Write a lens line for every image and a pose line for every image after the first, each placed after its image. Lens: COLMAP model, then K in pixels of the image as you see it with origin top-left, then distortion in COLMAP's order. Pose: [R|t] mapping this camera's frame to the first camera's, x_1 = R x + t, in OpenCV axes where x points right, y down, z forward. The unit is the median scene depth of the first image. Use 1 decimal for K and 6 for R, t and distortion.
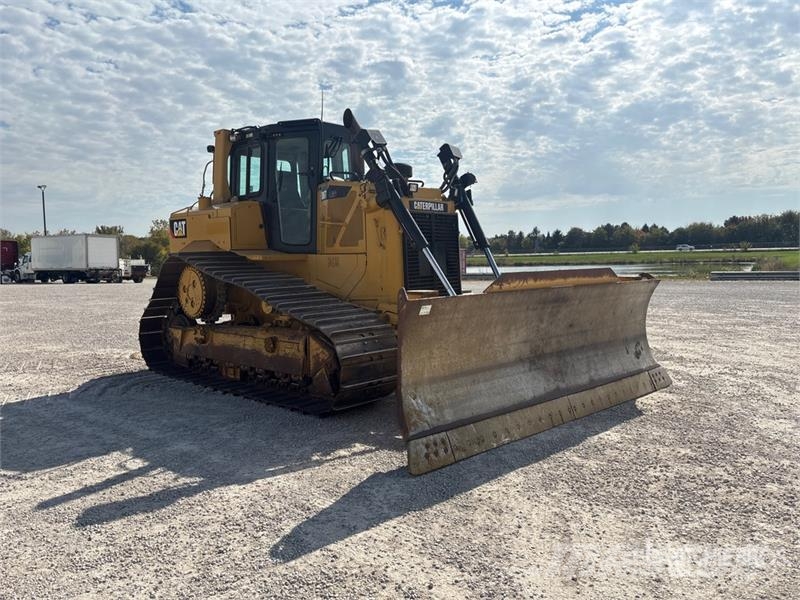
lens RADIAL K [[608.7, 0, 399.4], [0, 608.7, 312.7], [0, 0, 1]] dist [0.023138, -0.006942]
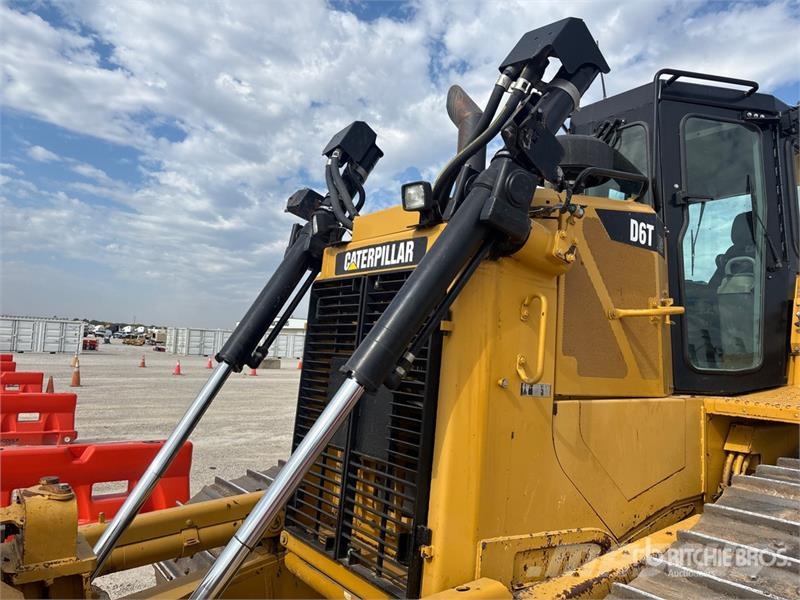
lens RADIAL K [[608.7, 0, 399.4], [0, 608.7, 312.7], [0, 0, 1]] dist [0.023138, -0.006942]
pose [[-0.173153, -0.047389, -0.983754, 0.393137], [-0.138111, 0.990141, -0.023387, -0.131100], [0.975163, 0.131818, -0.177991, 1.053032]]
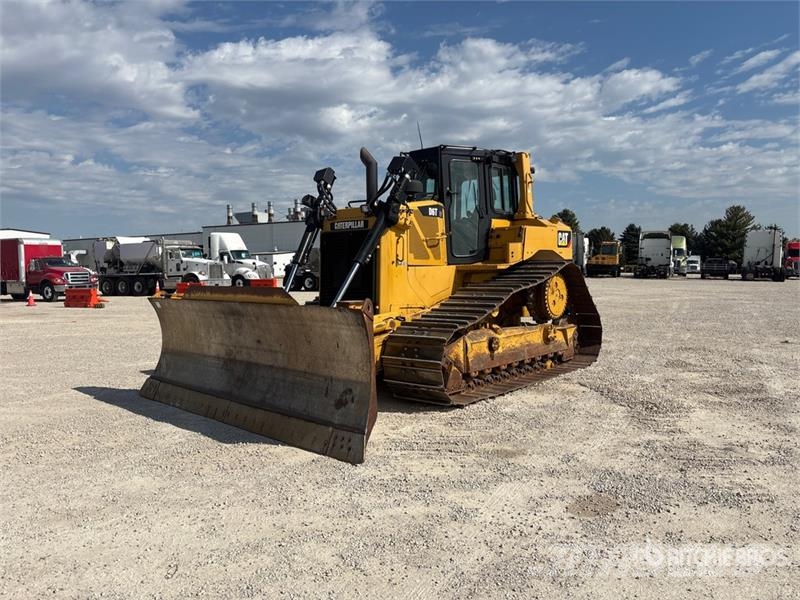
lens RADIAL K [[610.1, 0, 400.0], [0, 610.1, 300.0], [0, 0, 1]] dist [0.017862, -0.002618]
pose [[0.060955, 0.072631, -0.995494, 1.135194], [-0.074974, 0.994865, 0.067995, -0.118084], [0.995321, 0.070491, 0.066087, 0.999985]]
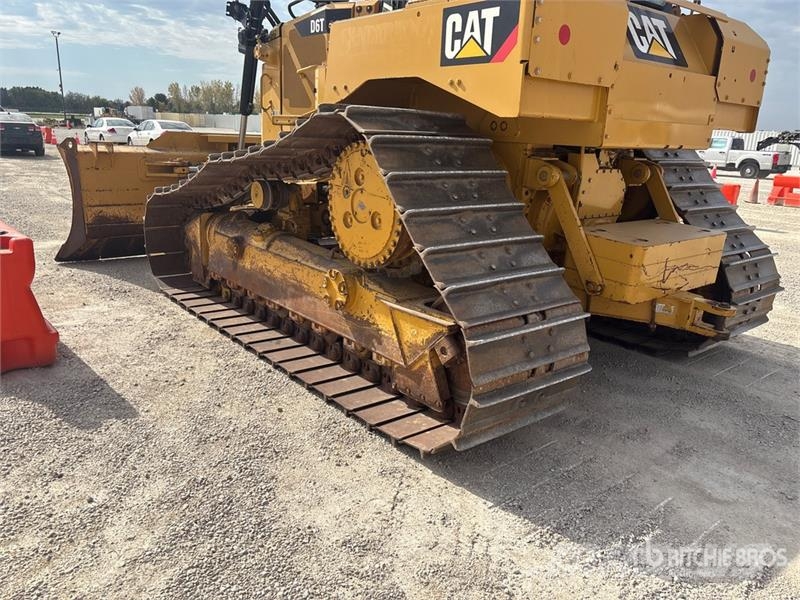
lens RADIAL K [[608.7, 0, 399.4], [0, 608.7, 312.7], [0, 0, 1]] dist [0.023138, -0.006942]
pose [[-0.992629, -0.056631, 0.107143, -0.176961], [-0.012962, 0.928643, 0.370749, -0.164559], [-0.120494, 0.366628, -0.922532, 1.862895]]
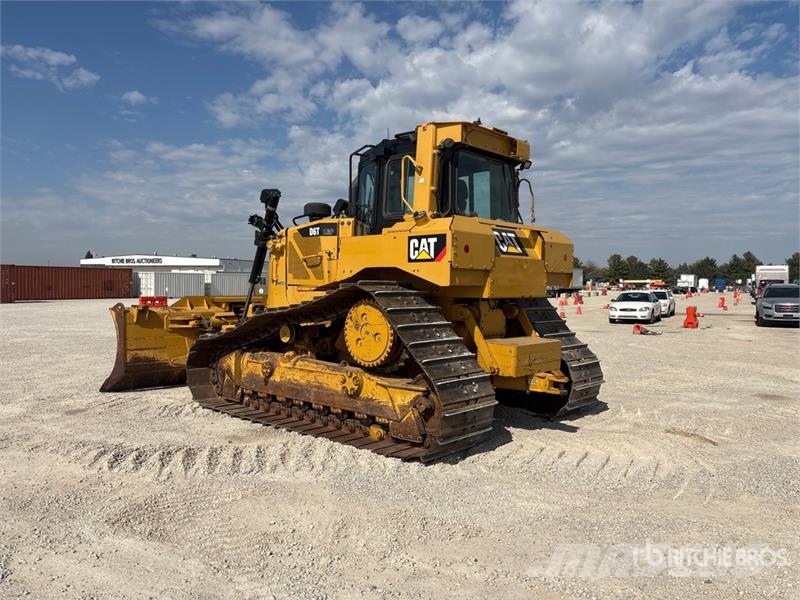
lens RADIAL K [[608.7, 0, 399.4], [0, 608.7, 312.7], [0, 0, 1]] dist [0.023138, -0.006942]
pose [[-0.999327, 0.009492, -0.035427, -0.108471], [0.004546, 0.990538, 0.137167, -0.212821], [0.036394, 0.136914, -0.989914, 2.250724]]
